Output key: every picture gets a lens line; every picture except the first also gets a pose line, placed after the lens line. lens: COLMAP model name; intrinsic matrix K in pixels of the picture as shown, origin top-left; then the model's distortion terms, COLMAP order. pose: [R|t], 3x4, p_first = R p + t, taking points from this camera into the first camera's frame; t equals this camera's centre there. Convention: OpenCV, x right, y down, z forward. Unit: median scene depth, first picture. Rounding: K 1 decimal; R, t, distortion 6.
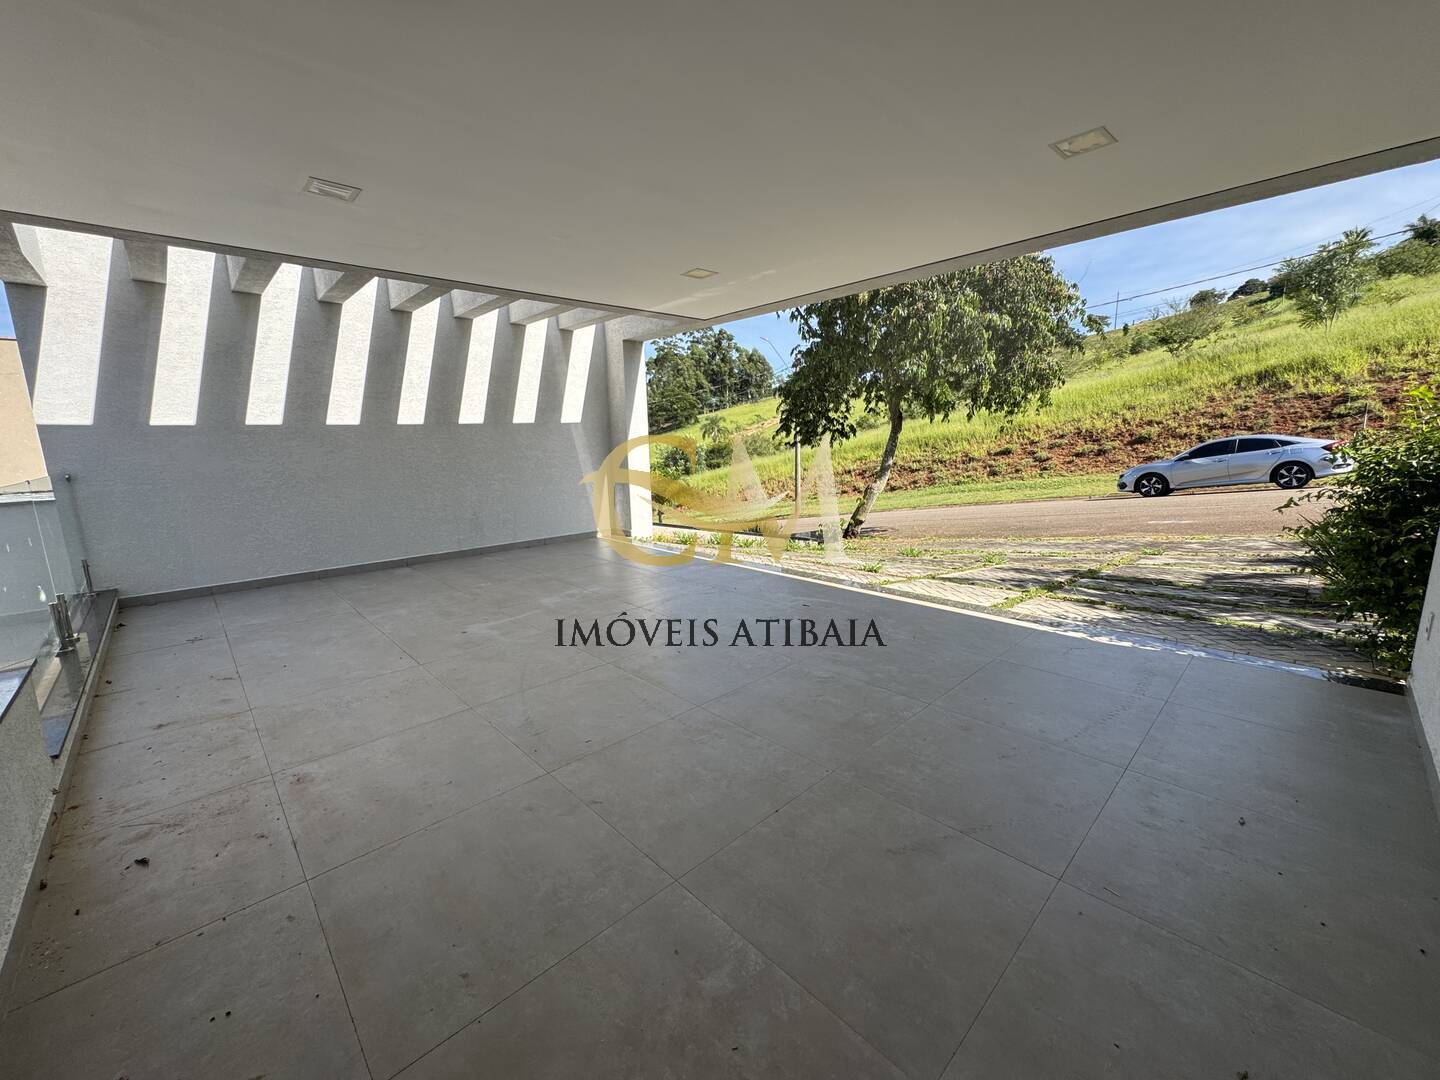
lens RADIAL K [[576.3, 0, 723.0], [0, 576.3, 543.4], [0, 0, 1]] dist [-0.000085, 0.000340]
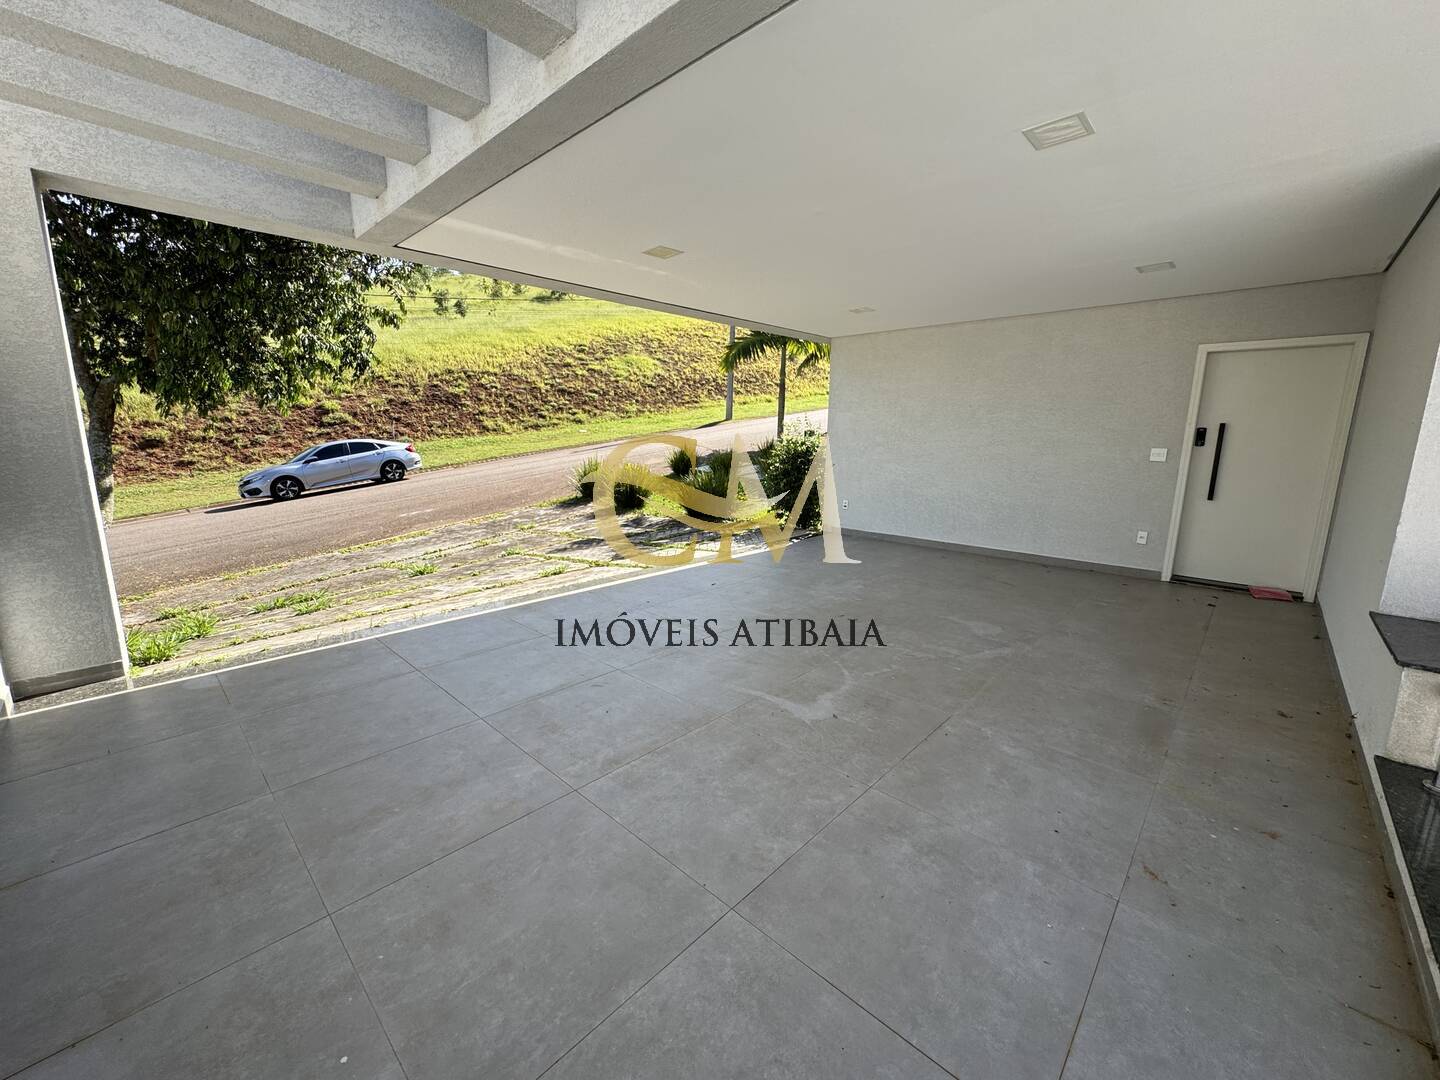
lens RADIAL K [[576.3, 0, 722.0], [0, 576.3, 537.9], [0, 0, 1]] dist [-0.000085, 0.000340]
pose [[-0.055088, -0.159693, 0.985628, -0.911175], [0.176416, 0.970041, 0.167027, -0.159810], [-0.982773, 0.183082, -0.025265, 0.932952]]
